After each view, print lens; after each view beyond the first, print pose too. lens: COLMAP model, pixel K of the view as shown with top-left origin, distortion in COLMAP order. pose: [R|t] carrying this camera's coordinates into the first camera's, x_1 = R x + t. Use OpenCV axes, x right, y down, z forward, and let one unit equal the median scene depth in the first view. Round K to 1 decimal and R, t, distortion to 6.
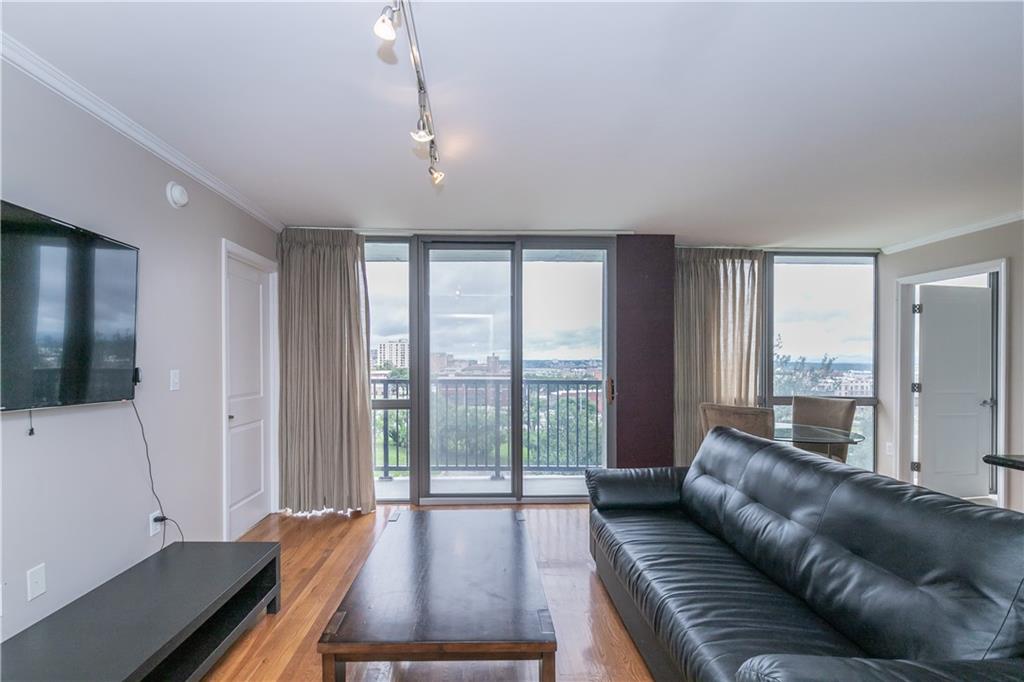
lens RADIAL K [[475.9, 0, 495.0], [0, 475.9, 367.5], [0, 0, 1]] dist [0.013126, -0.002436]
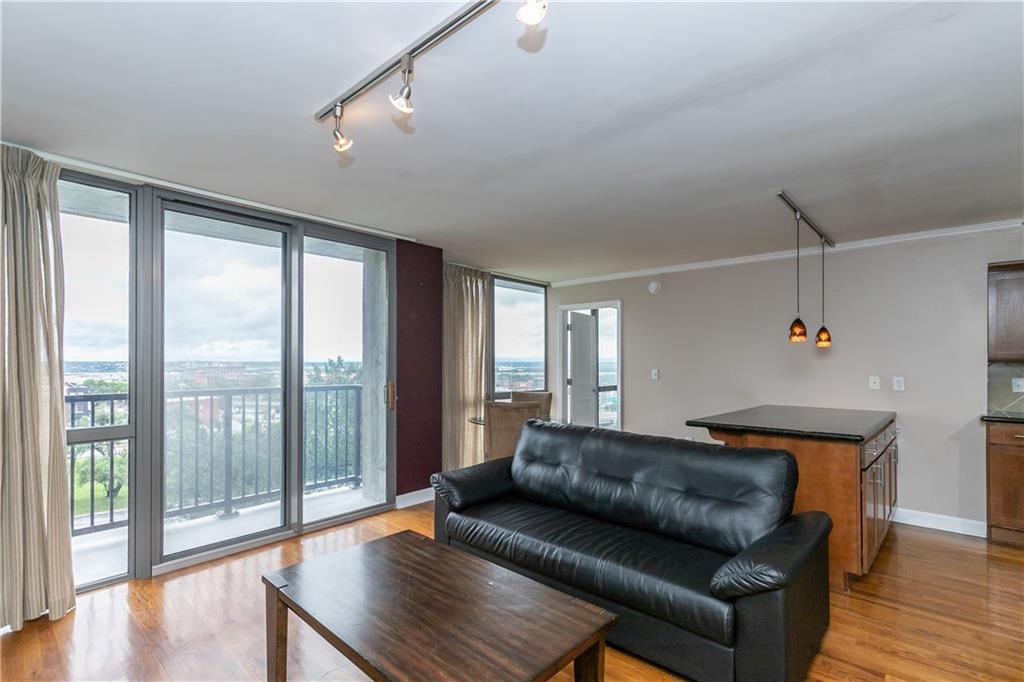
lens RADIAL K [[475.9, 0, 513.9], [0, 475.9, 356.5], [0, 0, 1]] dist [0.013126, -0.002436]
pose [[0.691860, 0.006055, 0.722006, -0.280950], [0.011690, 0.999740, -0.019585, -0.008306], [-0.721937, 0.021990, 0.691610, 0.126075]]
